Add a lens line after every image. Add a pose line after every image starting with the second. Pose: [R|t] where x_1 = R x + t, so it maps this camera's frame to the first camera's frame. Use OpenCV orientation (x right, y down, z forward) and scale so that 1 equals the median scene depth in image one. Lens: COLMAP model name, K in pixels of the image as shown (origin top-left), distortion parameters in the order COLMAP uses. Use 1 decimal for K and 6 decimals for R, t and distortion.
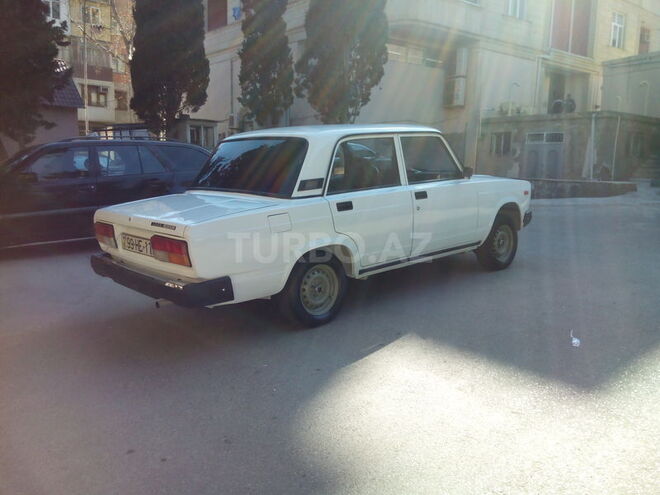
lens RADIAL K [[564.2, 0, 327.5], [0, 564.2, 247.3], [0, 0, 1]] dist [0.056316, -0.015465]
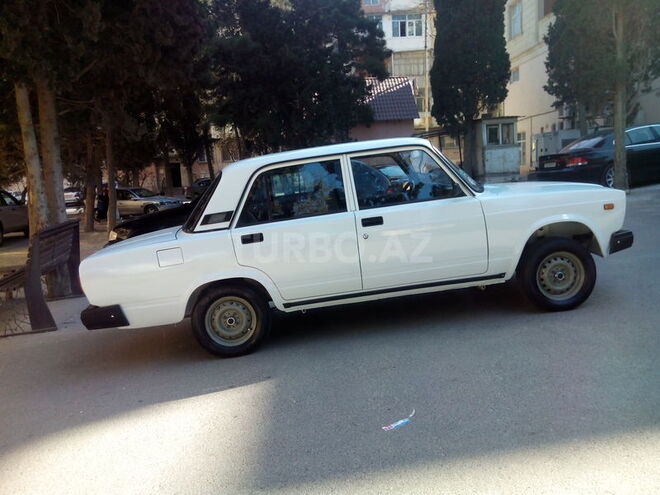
lens RADIAL K [[564.2, 0, 327.5], [0, 564.2, 247.3], [0, 0, 1]] dist [0.056316, -0.015465]
pose [[0.788661, 0.017193, -0.614588, 0.722583], [-0.010970, 0.999843, 0.013894, -0.071093], [0.614731, -0.004215, 0.788726, 0.298934]]
